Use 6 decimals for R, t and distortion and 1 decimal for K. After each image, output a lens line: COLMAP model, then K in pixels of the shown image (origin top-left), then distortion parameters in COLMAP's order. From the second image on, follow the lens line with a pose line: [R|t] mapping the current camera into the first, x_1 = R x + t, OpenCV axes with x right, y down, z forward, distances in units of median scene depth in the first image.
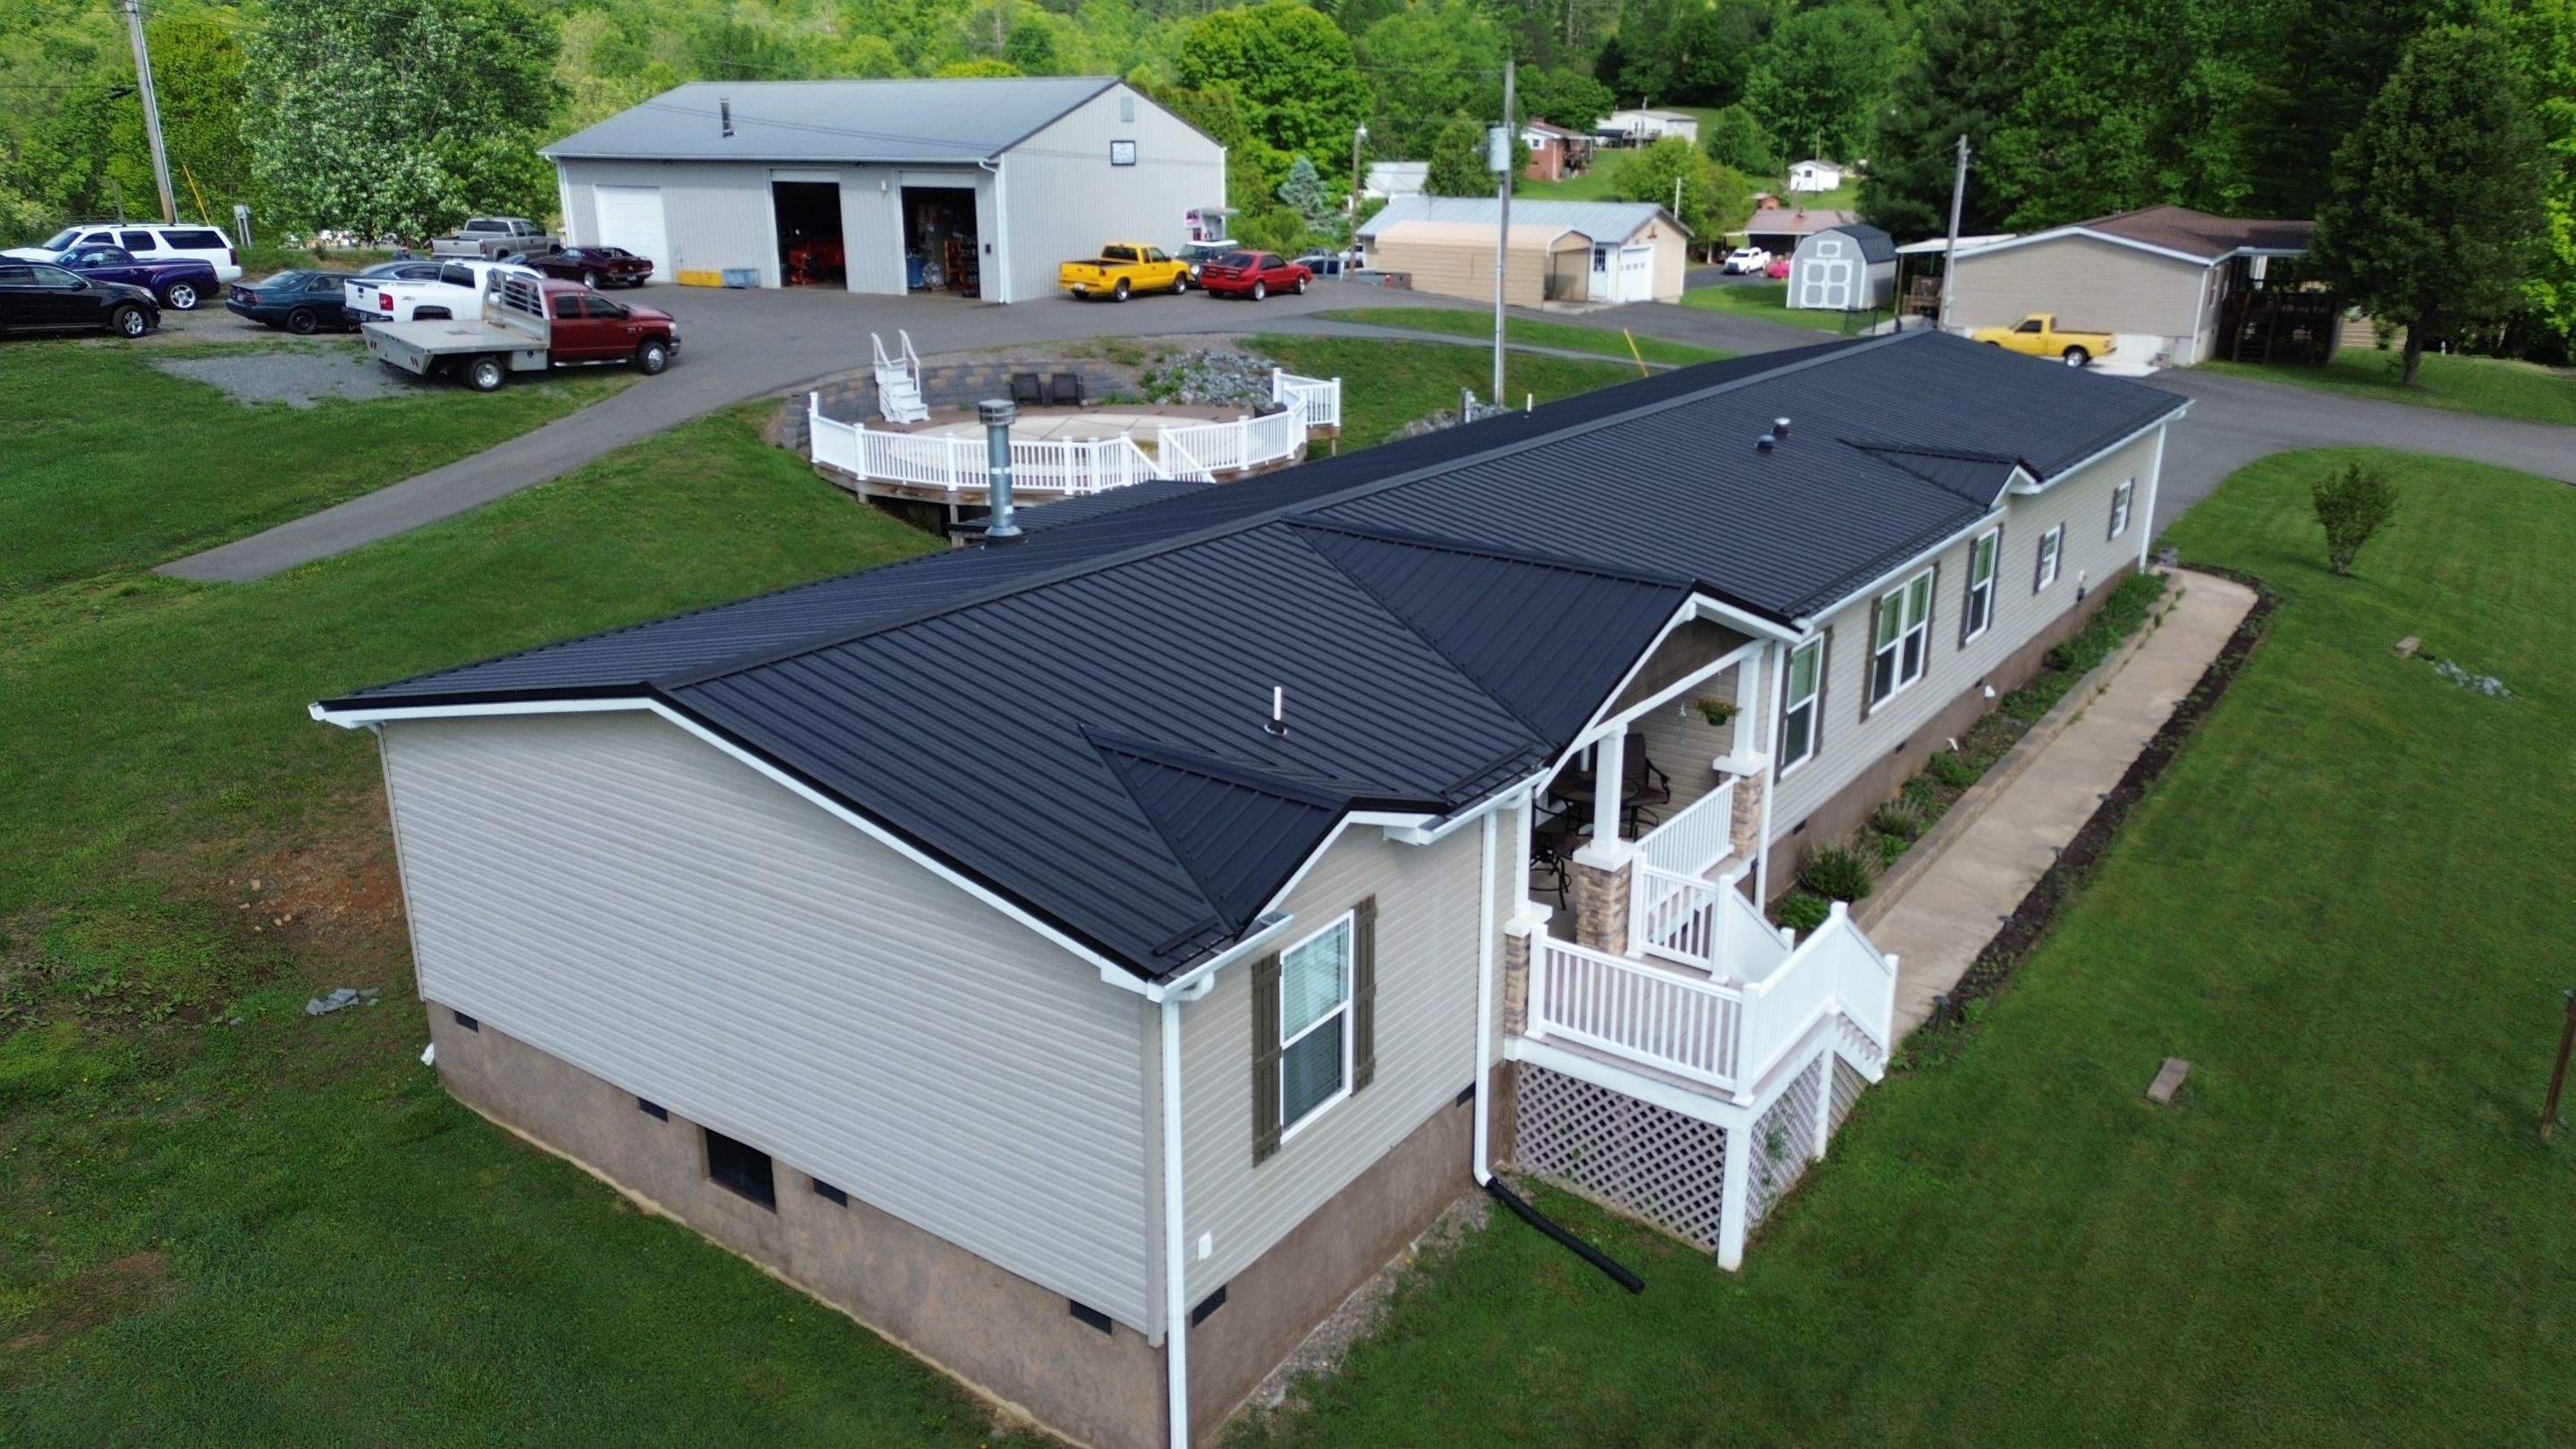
lens RADIAL K [[1803.9, 0, 1290.3], [0, 1803.9, 722.4], [0, 0, 1]] dist [0.083148, -0.082722]
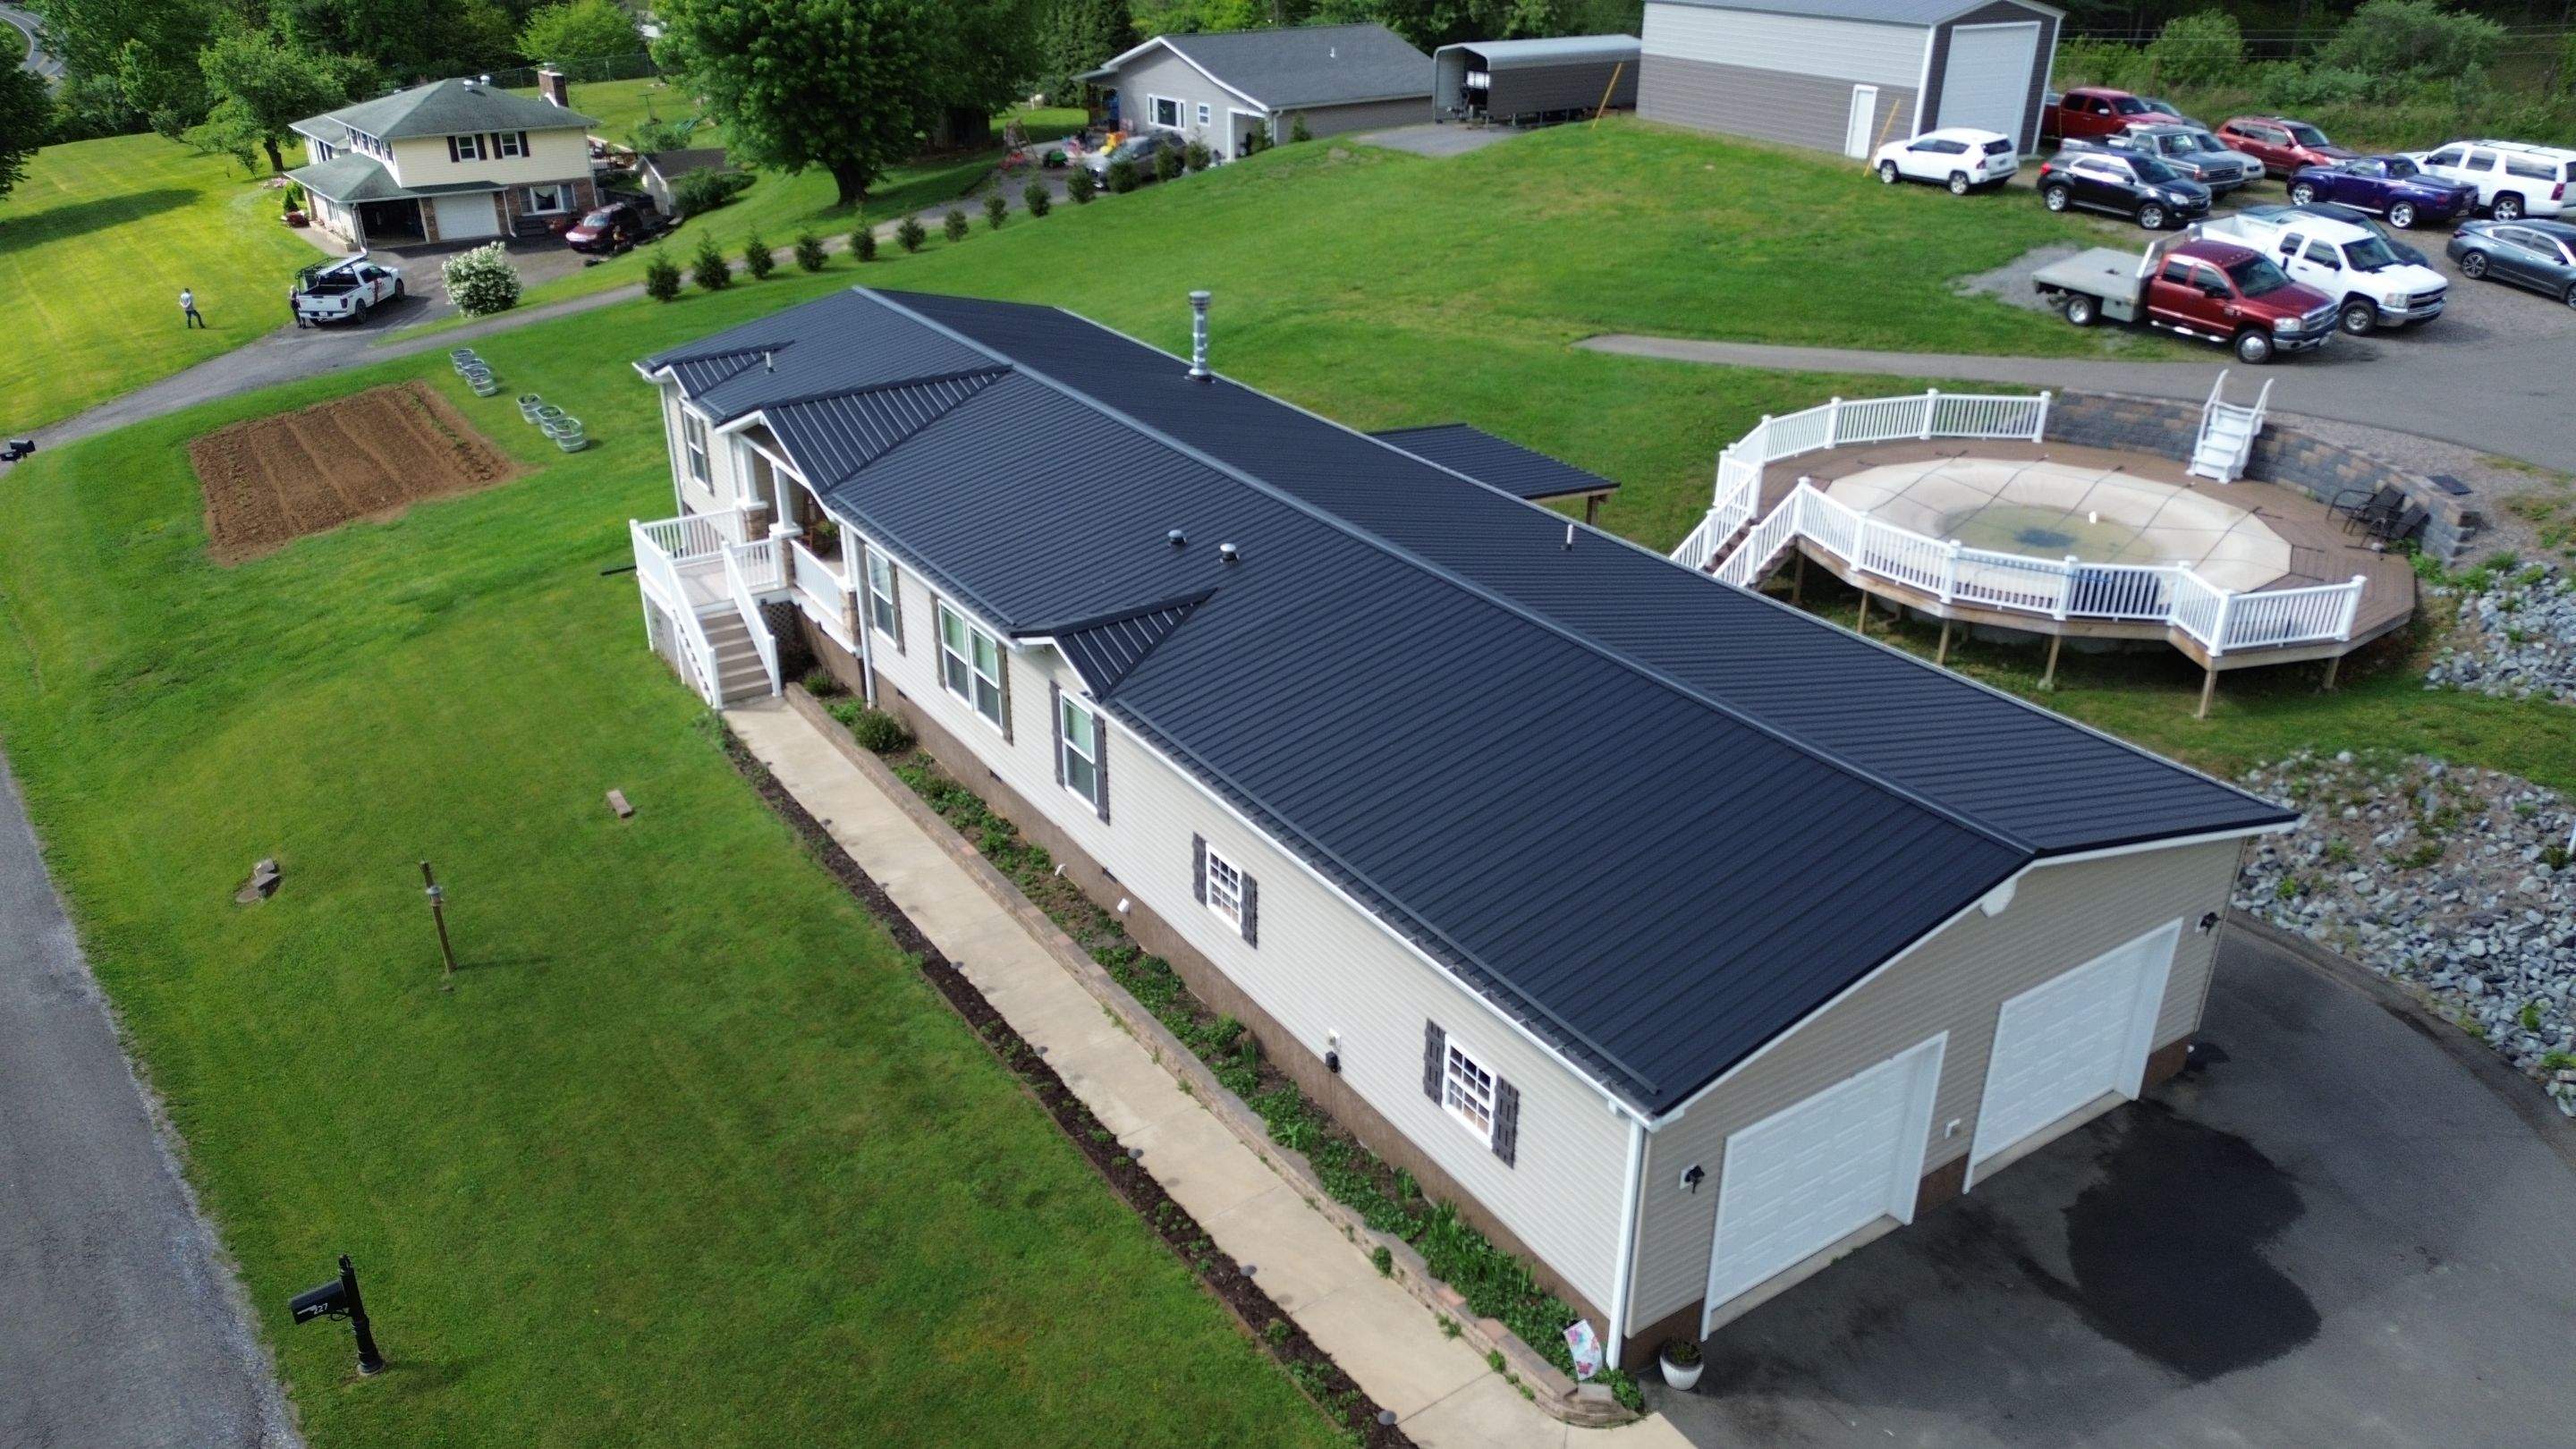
lens RADIAL K [[1803.9, 0, 1290.3], [0, 1803.9, 722.4], [0, 0, 1]] dist [0.083148, -0.082722]
pose [[-0.350158, 0.405395, -0.844419, 1.369423], [-0.293299, 0.808706, 0.509873, -0.728486], [0.889587, 0.426204, -0.164272, 1.509104]]
